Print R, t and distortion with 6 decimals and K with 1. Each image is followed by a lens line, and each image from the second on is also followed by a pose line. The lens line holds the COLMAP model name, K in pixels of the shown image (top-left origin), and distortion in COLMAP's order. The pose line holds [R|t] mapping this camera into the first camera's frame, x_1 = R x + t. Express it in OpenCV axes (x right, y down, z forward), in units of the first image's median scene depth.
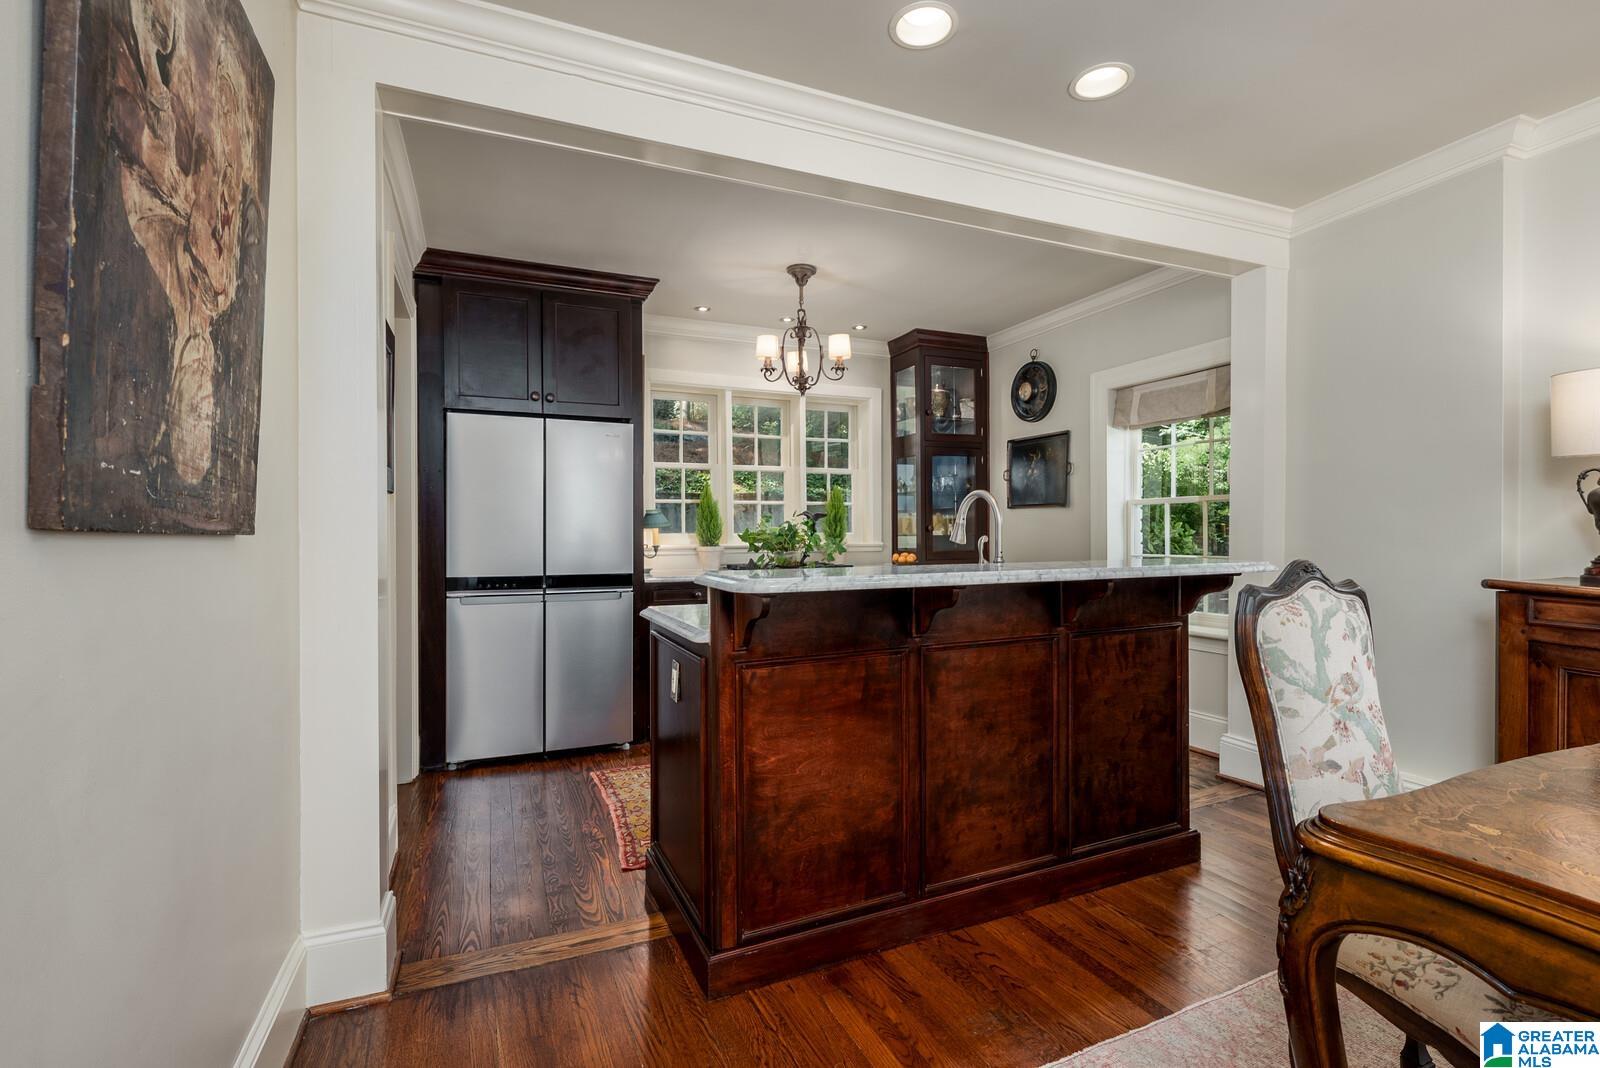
lens RADIAL K [[727.8, 0, 801.0], [0, 727.8, 526.4], [0, 0, 1]] dist [0.002053, -0.001401]
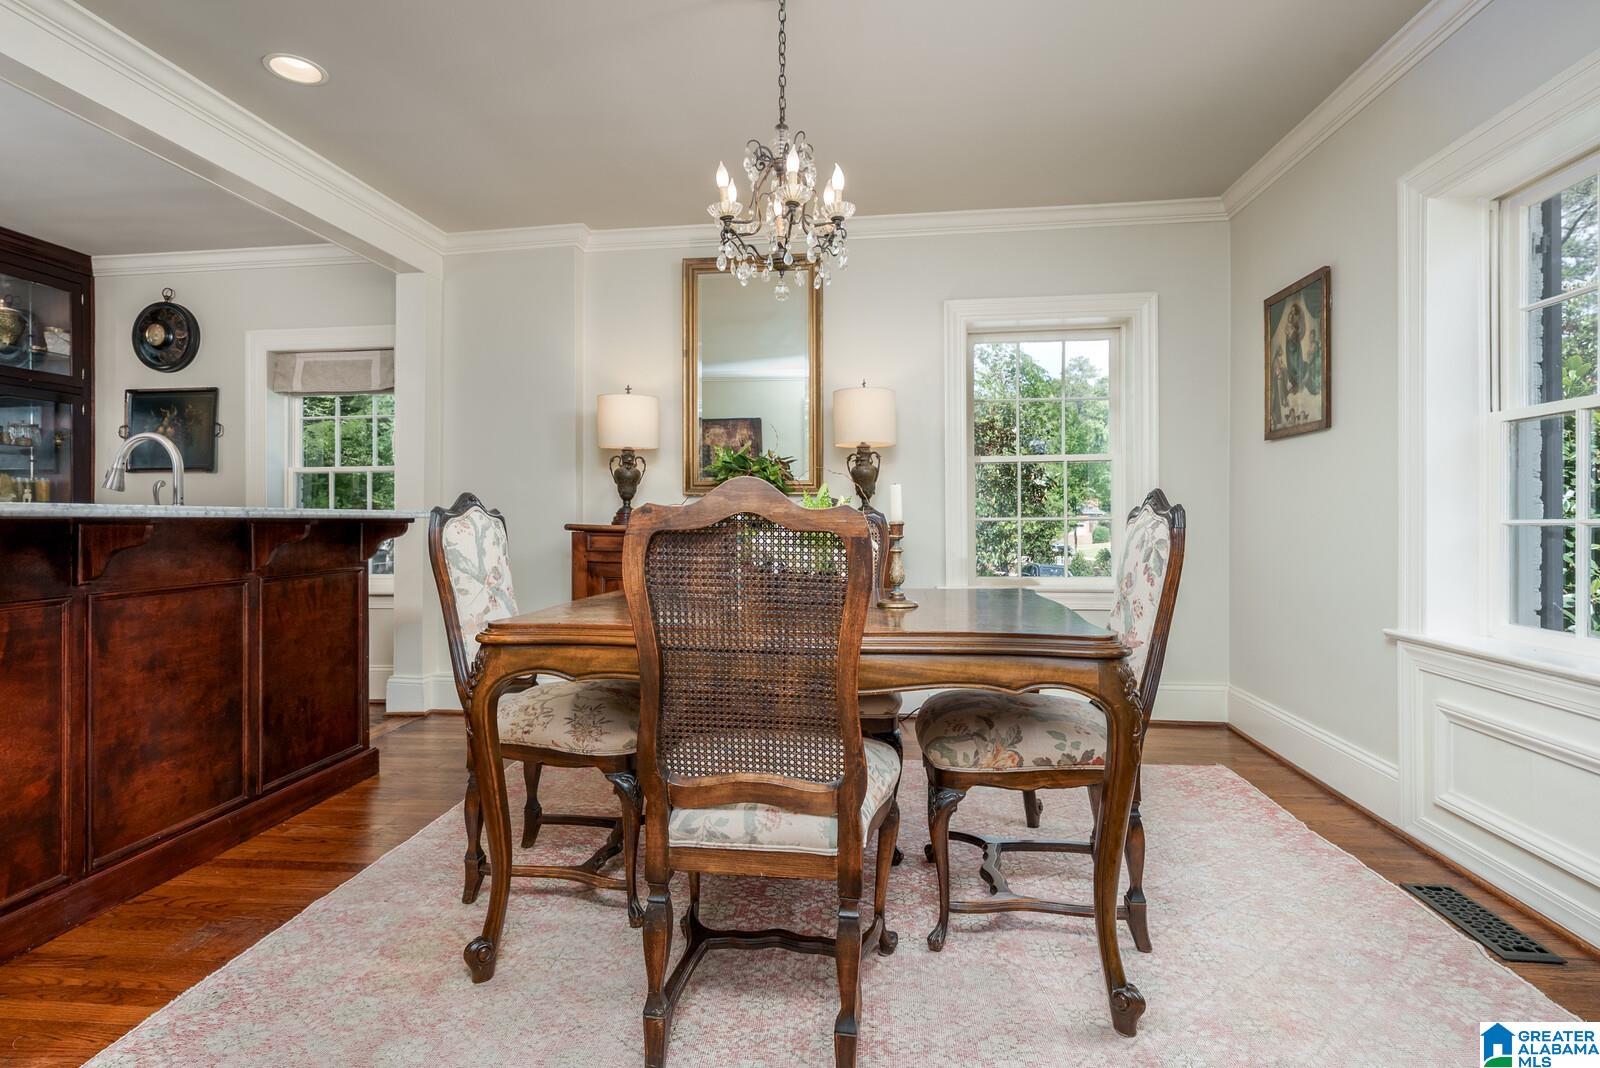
lens RADIAL K [[750.2, 0, 806.5], [0, 750.2, 522.5], [0, 0, 1]] dist [0.000096, -0.000348]
pose [[0.488226, -0.007601, 0.872684, -0.193830], [0.000459, 0.999964, 0.008453, 0.060997], [-0.872717, -0.003727, 0.488212, -0.215440]]
